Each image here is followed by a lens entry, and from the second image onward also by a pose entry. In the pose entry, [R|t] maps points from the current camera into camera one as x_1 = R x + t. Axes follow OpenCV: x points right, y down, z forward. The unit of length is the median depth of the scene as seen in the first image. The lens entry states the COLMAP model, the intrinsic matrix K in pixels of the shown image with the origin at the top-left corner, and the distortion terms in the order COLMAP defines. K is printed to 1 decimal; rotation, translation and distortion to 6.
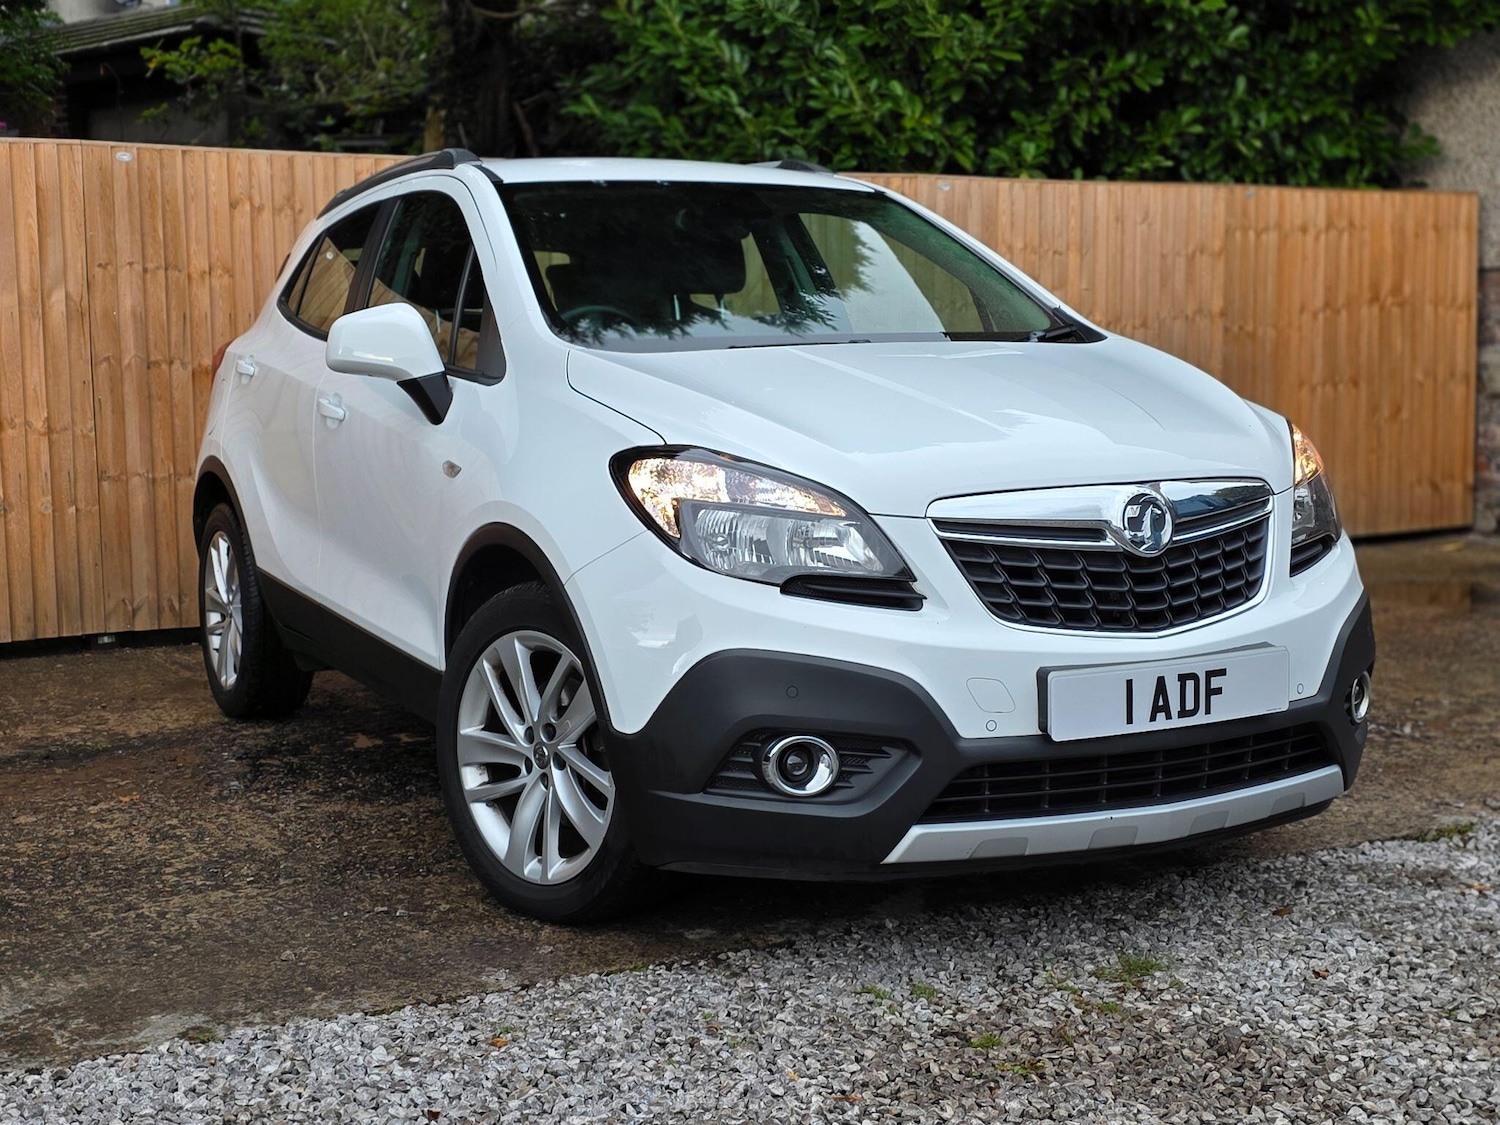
lens RADIAL K [[1927.3, 0, 715.0], [0, 1927.3, 542.4], [0, 0, 1]] dist [0.141283, -0.268492]
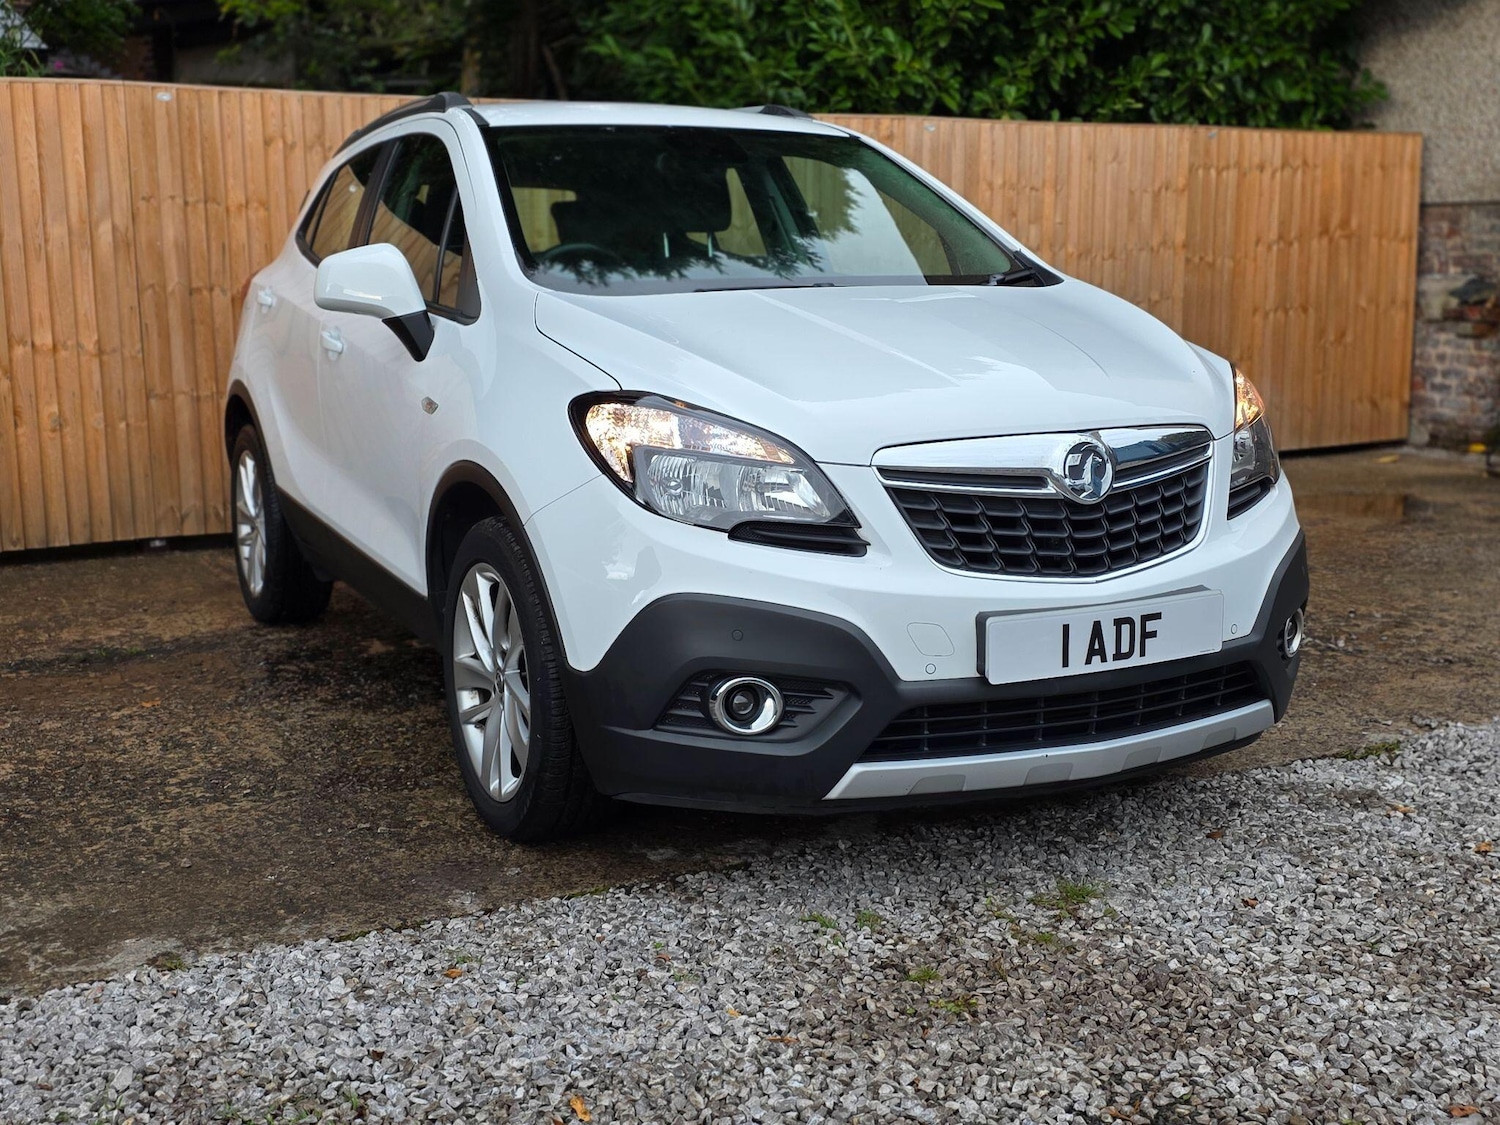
lens RADIAL K [[1677.8, 0, 731.7], [0, 1677.8, 541.6], [0, 0, 1]] dist [0.136120, -0.239629]
pose [[0.999963, 0.005621, -0.006453, 0.028997], [-0.005209, 0.998050, 0.062198, -0.020717], [0.006790, -0.062162, 0.998043, 0.078673]]
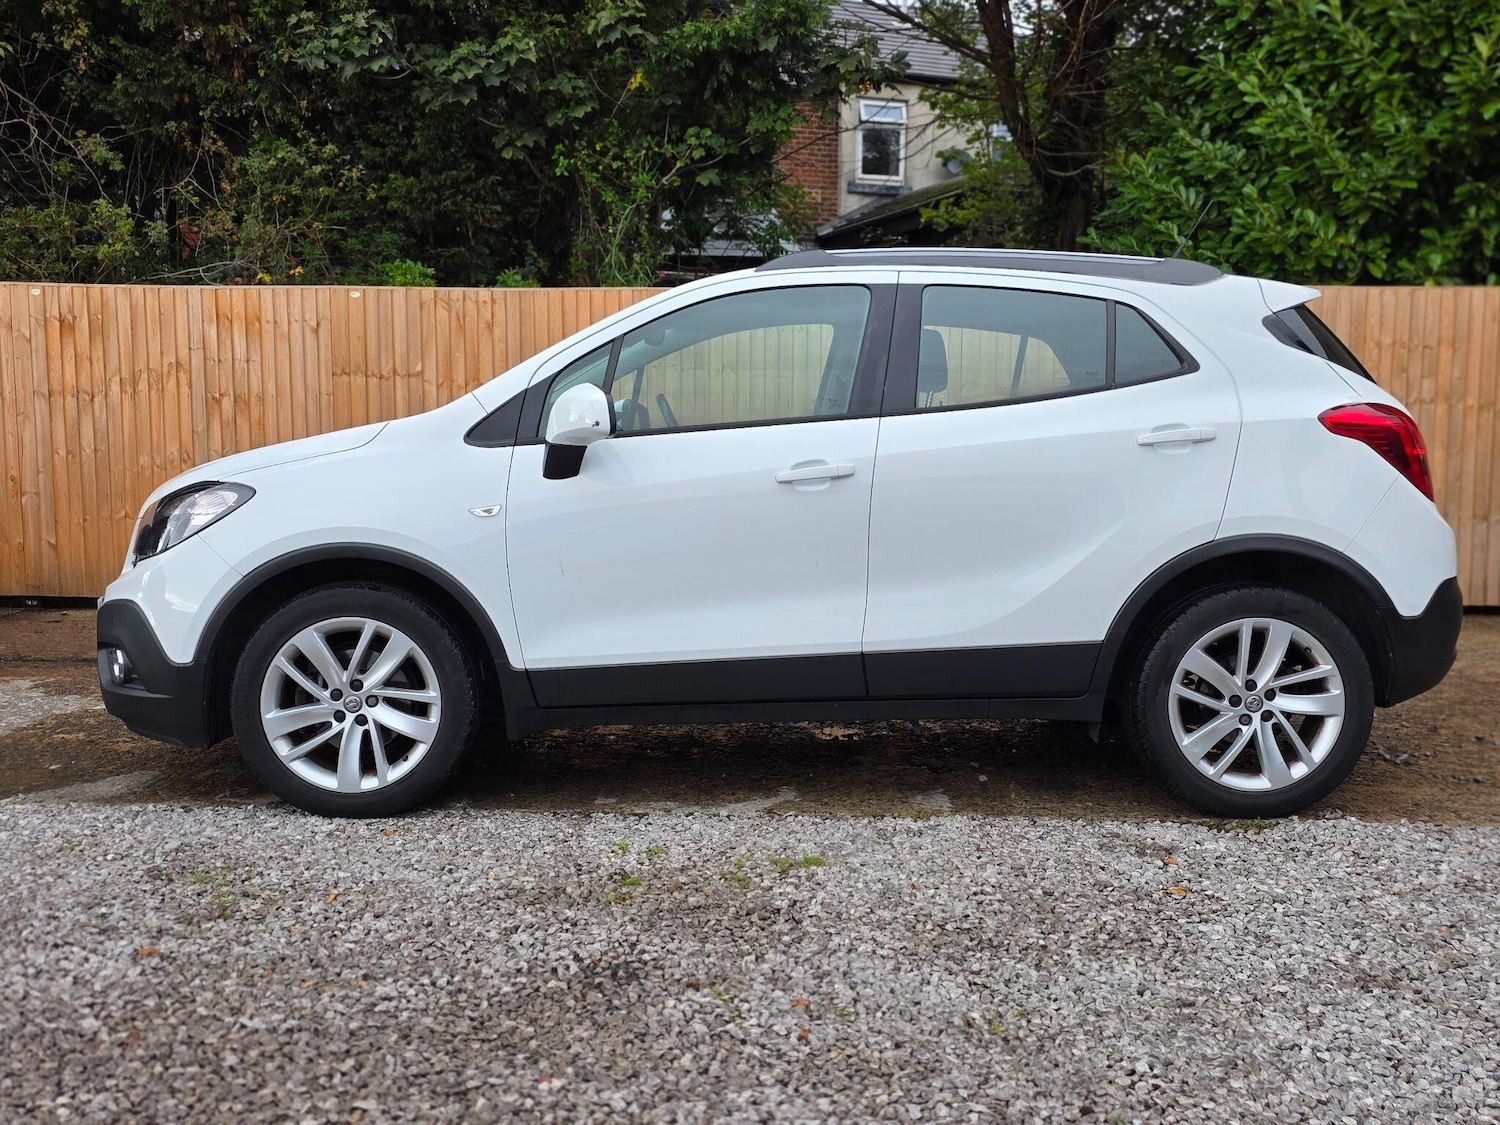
lens RADIAL K [[1436.3, 0, 737.5], [0, 1436.3, 554.3], [0, 0, 1]] dist [0.111137, -0.149715]
pose [[0.870684, 0.063279, -0.487755, 0.525402], [-0.064439, 0.997817, 0.014425, -0.016864], [0.487603, 0.018871, 0.872862, 0.026331]]
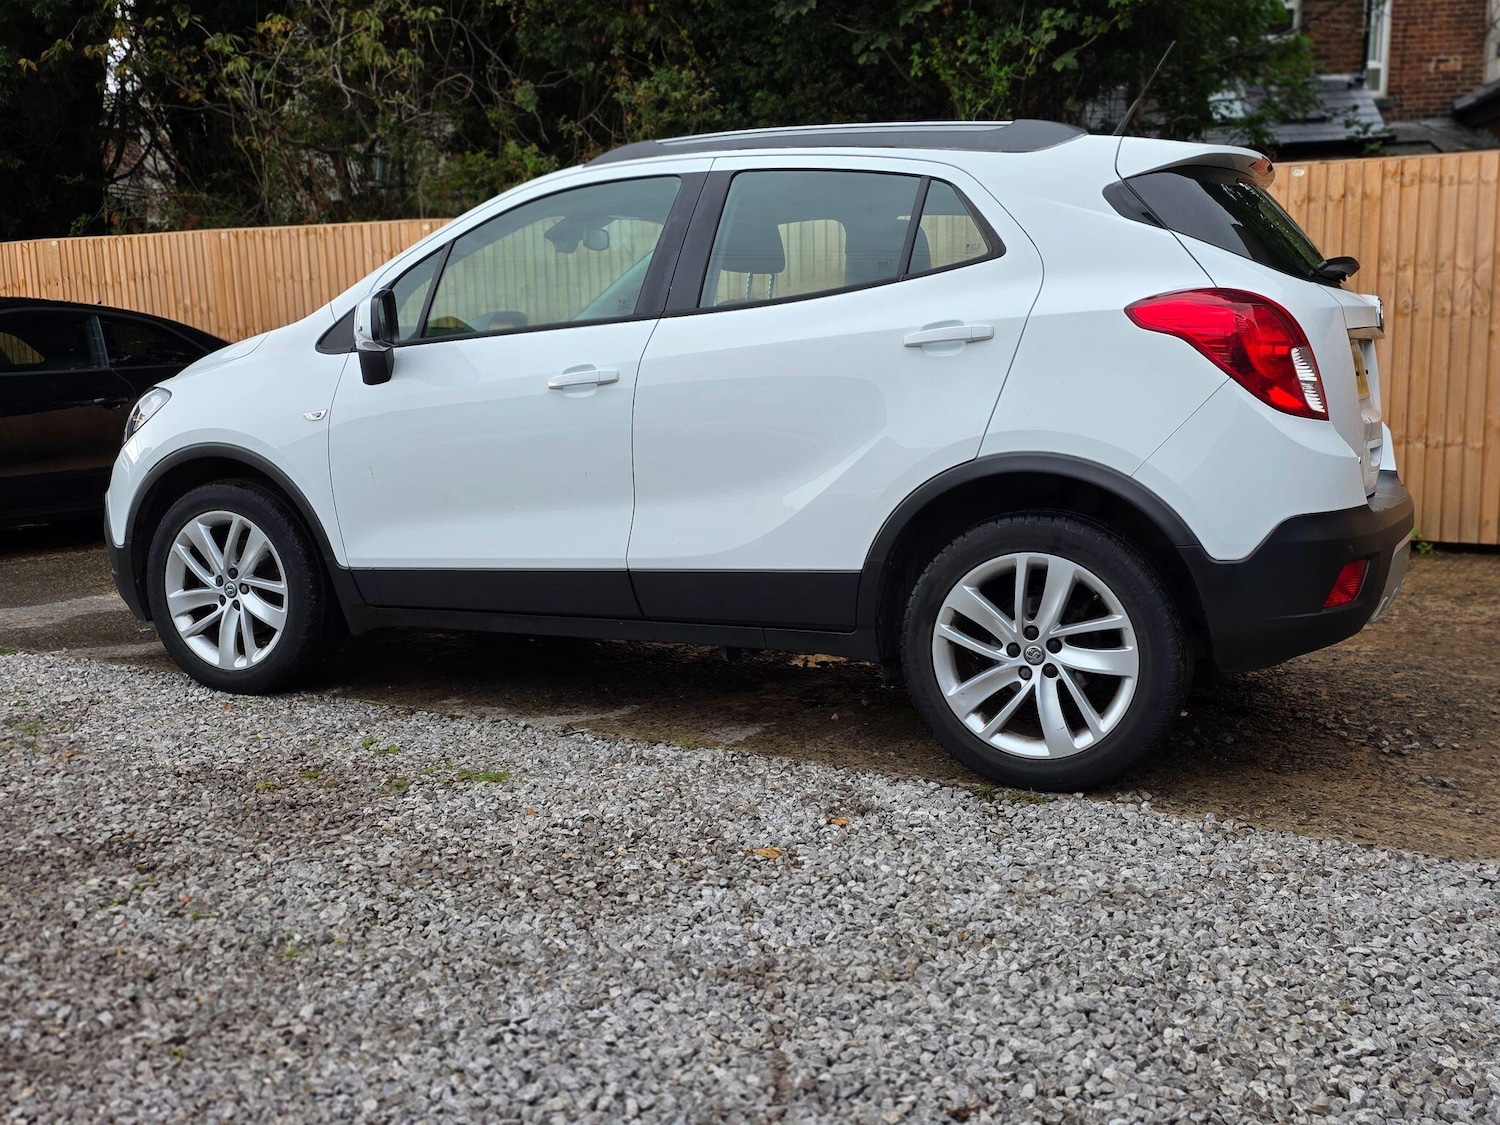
lens RADIAL K [[1436.7, 0, 777.7], [0, 1436.7, 547.0], [0, 0, 1]] dist [0.121639, -0.175346]
pose [[0.562912, 0.124207, -0.817131, 0.908224], [-0.076816, 0.992227, 0.097904, -0.051434], [0.822939, 0.007658, 0.568078, 0.443207]]
